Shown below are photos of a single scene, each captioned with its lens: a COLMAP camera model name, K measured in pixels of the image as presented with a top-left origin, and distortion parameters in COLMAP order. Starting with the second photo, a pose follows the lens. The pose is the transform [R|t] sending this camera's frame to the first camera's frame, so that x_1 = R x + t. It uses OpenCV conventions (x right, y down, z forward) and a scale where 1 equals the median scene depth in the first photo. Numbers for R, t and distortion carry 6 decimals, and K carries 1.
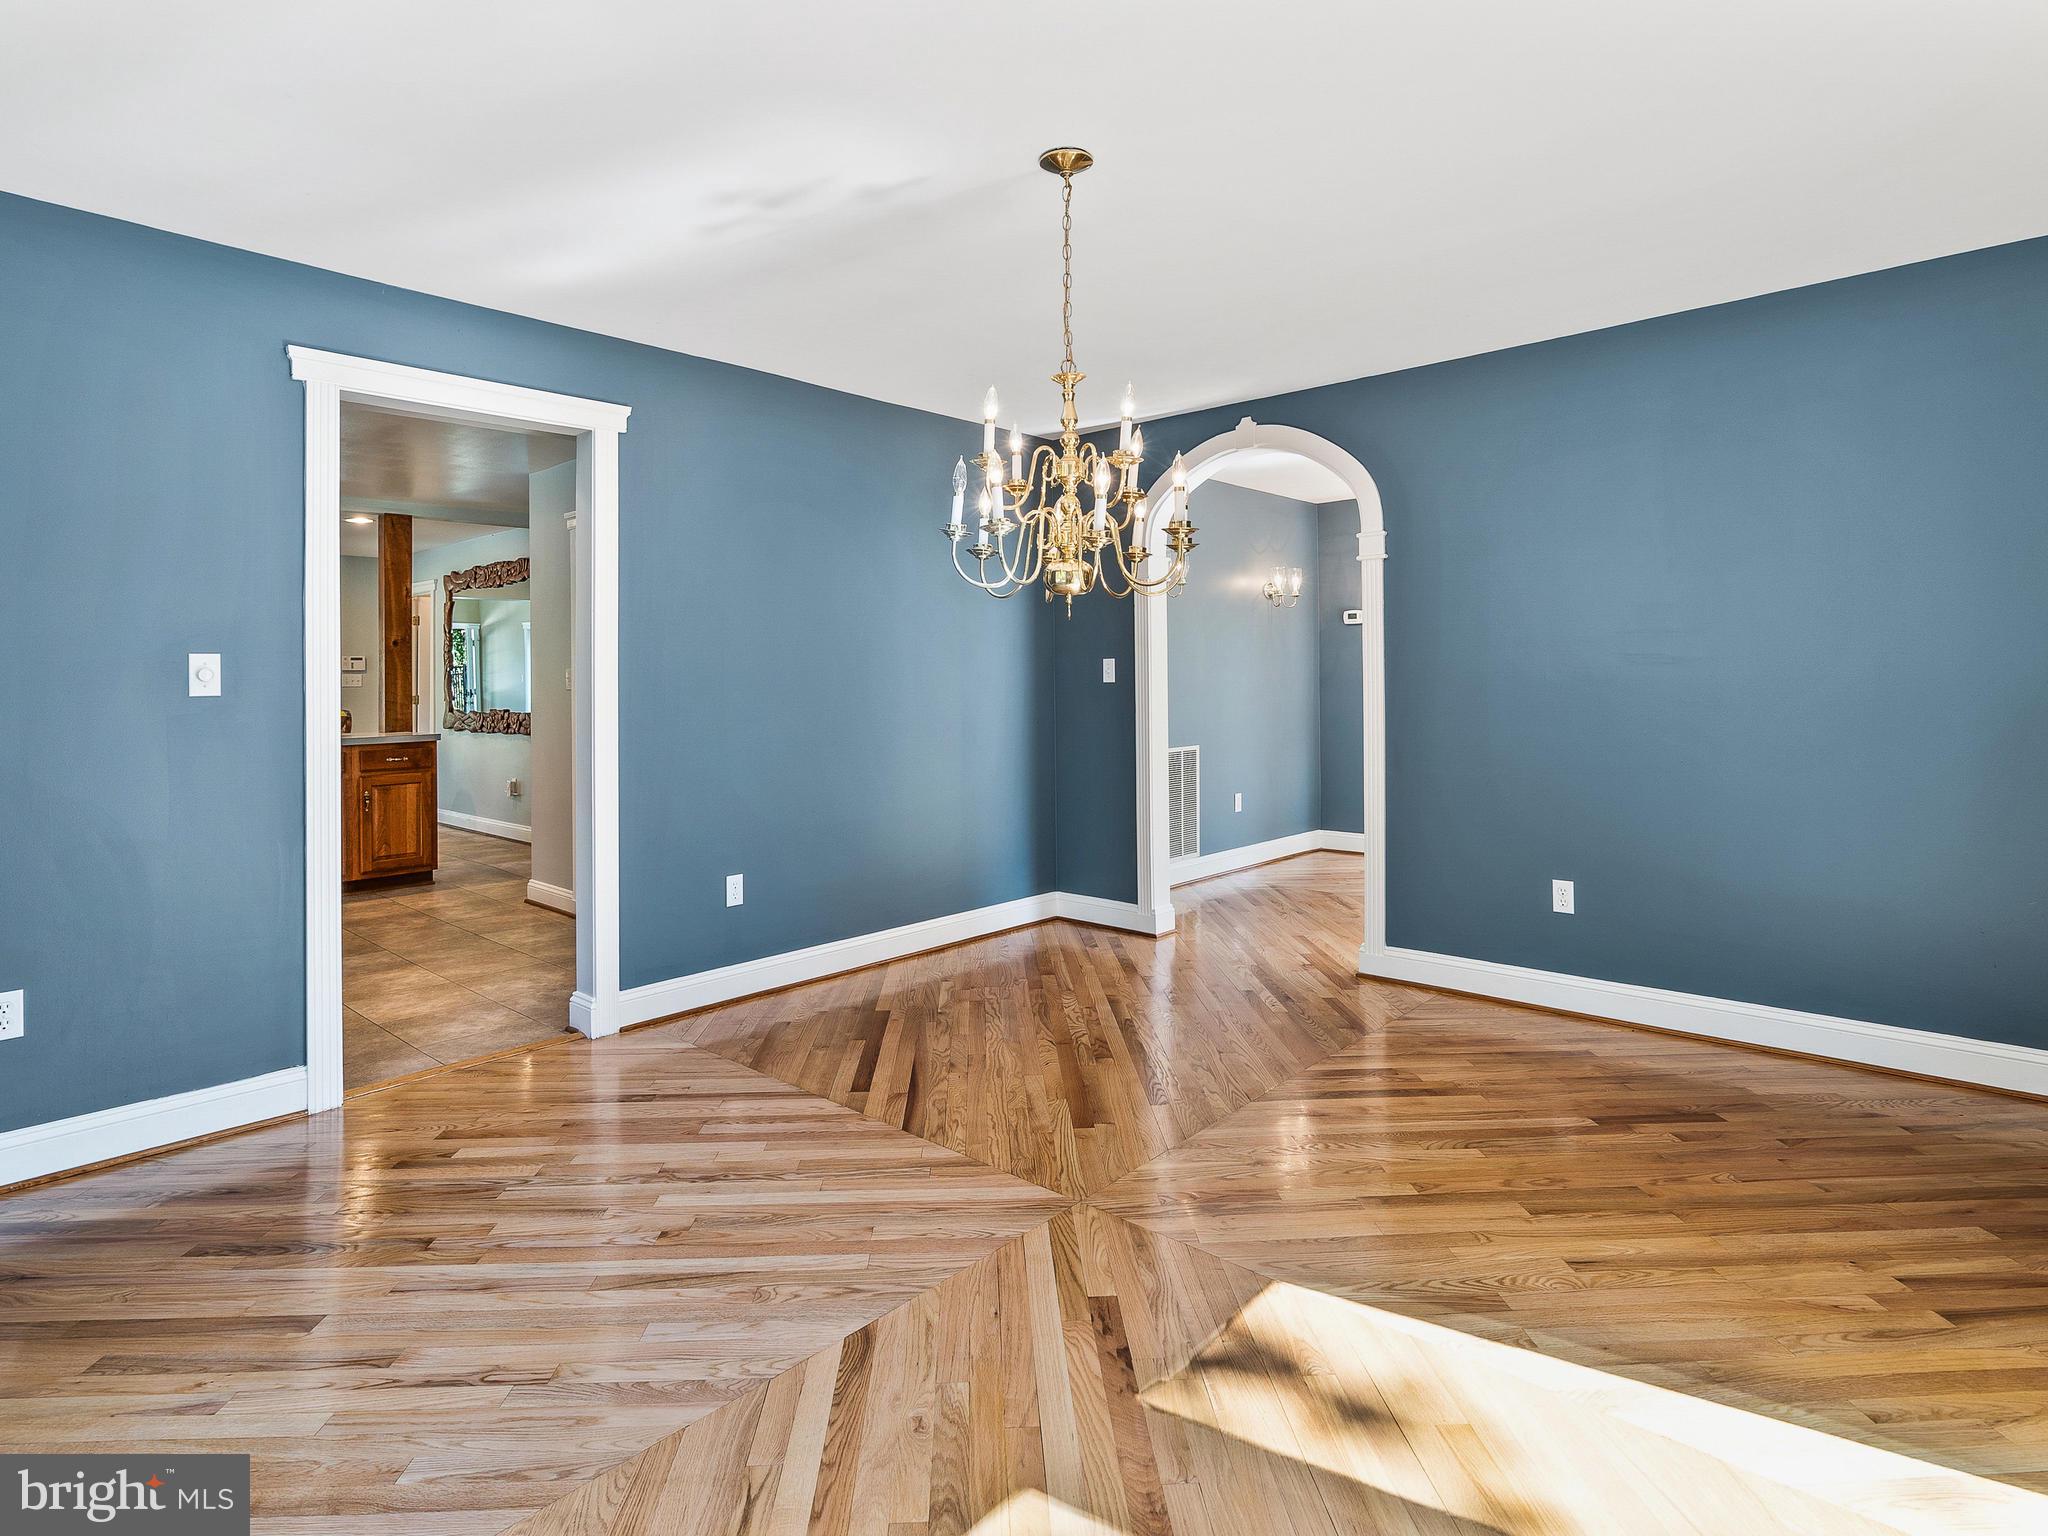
lens RADIAL K [[1084.8, 0, 1024.0], [0, 1084.8, 697.5], [0, 0, 1]] dist [0.000345, -0.000304]
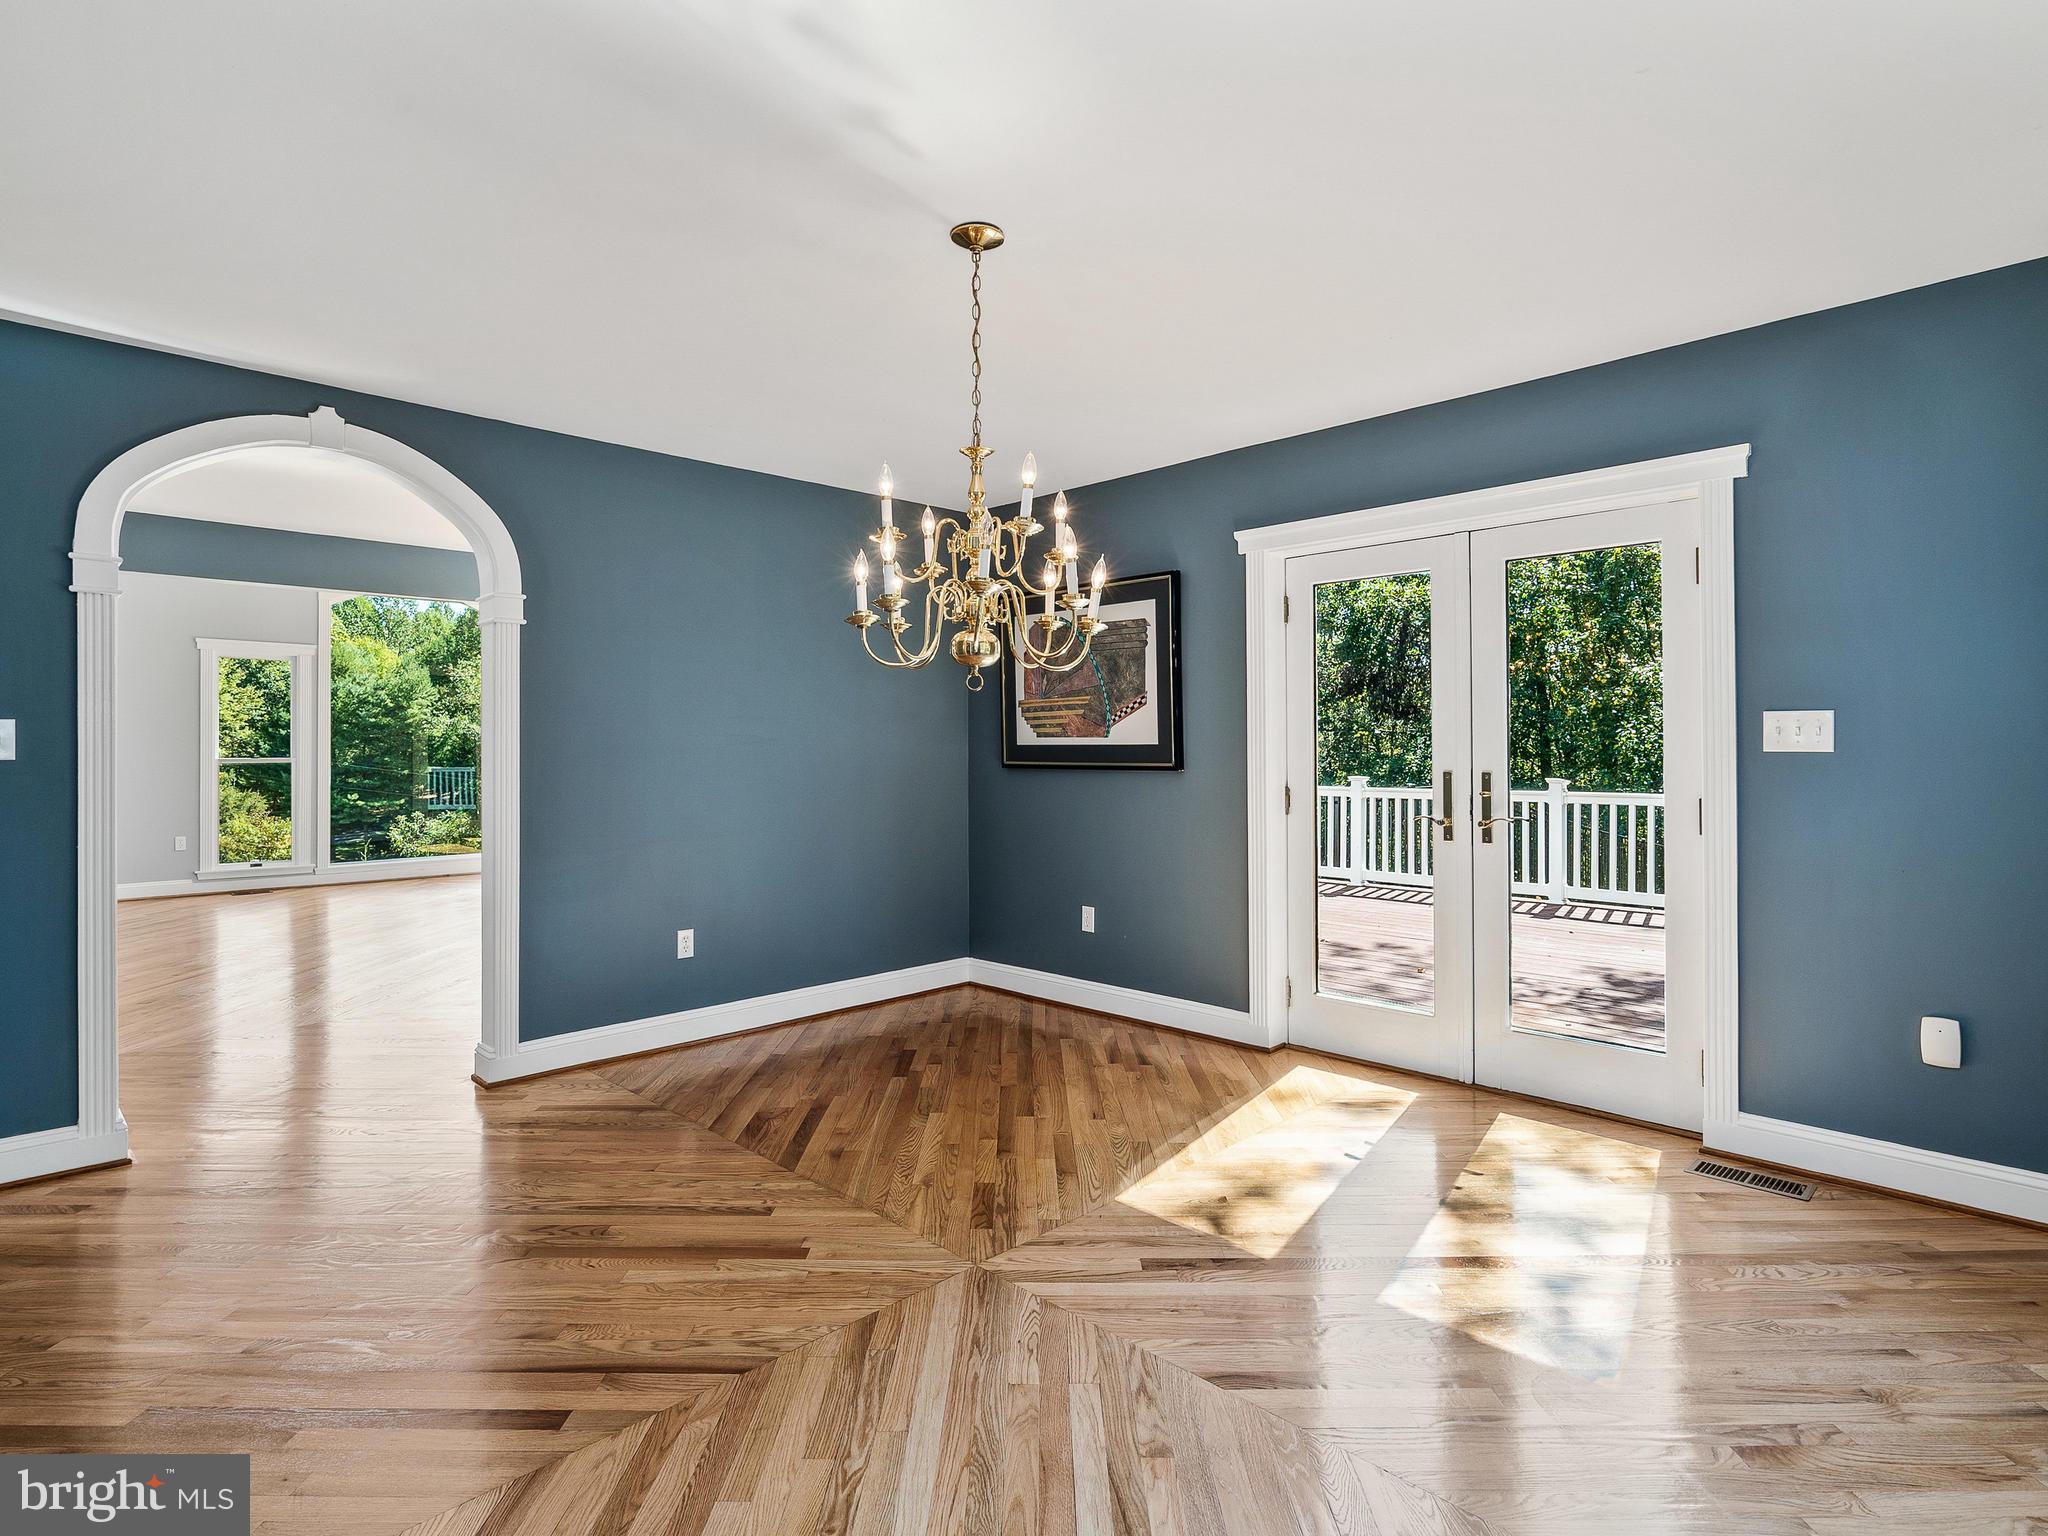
lens RADIAL K [[1050.2, 0, 1024.0], [0, 1050.2, 768.0], [0, 0, 1]] dist [-0.018279, -0.000244]
pose [[0.039397, -0.001261, 0.999223, -0.873871], [0.014600, 0.999893, 0.000686, -0.001089], [-0.999117, 0.014562, 0.039411, 0.859761]]
